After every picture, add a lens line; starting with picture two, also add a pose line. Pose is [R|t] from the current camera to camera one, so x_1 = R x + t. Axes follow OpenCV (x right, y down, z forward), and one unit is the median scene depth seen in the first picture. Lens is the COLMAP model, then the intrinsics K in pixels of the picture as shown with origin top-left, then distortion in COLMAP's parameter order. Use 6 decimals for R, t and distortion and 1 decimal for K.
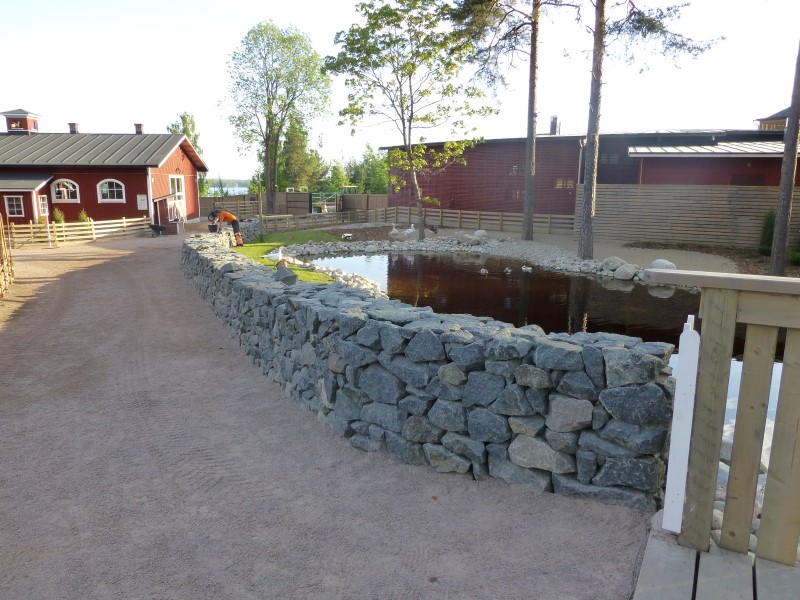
lens RADIAL K [[569.2, 0, 400.0], [0, 569.2, 300.0], [0, 0, 1]] dist [-0.044401, 0.028518]
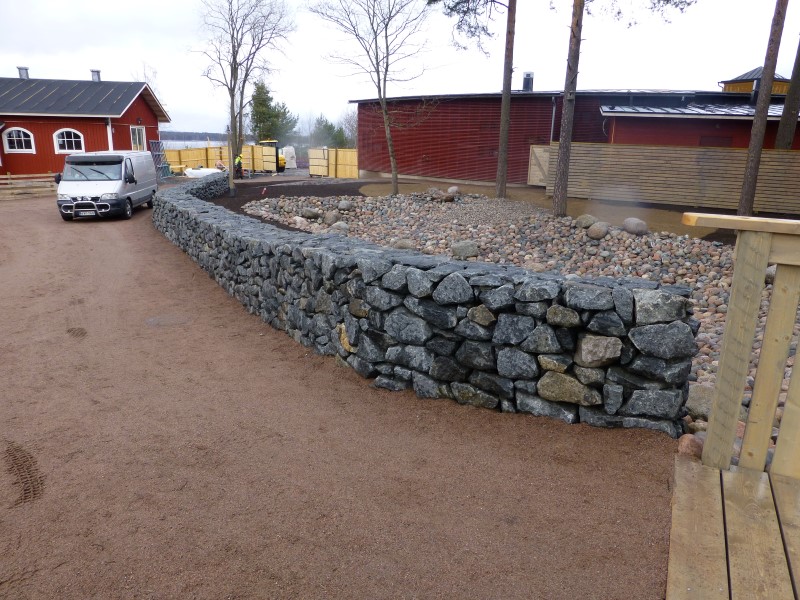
lens RADIAL K [[569.2, 0, 400.0], [0, 569.2, 300.0], [0, 0, 1]] dist [-0.044401, 0.028518]
pose [[0.998577, 0.003653, 0.053210, -0.102715], [-0.007618, 0.997191, 0.074515, 0.021861], [-0.052789, -0.074814, 0.995799, -0.030729]]
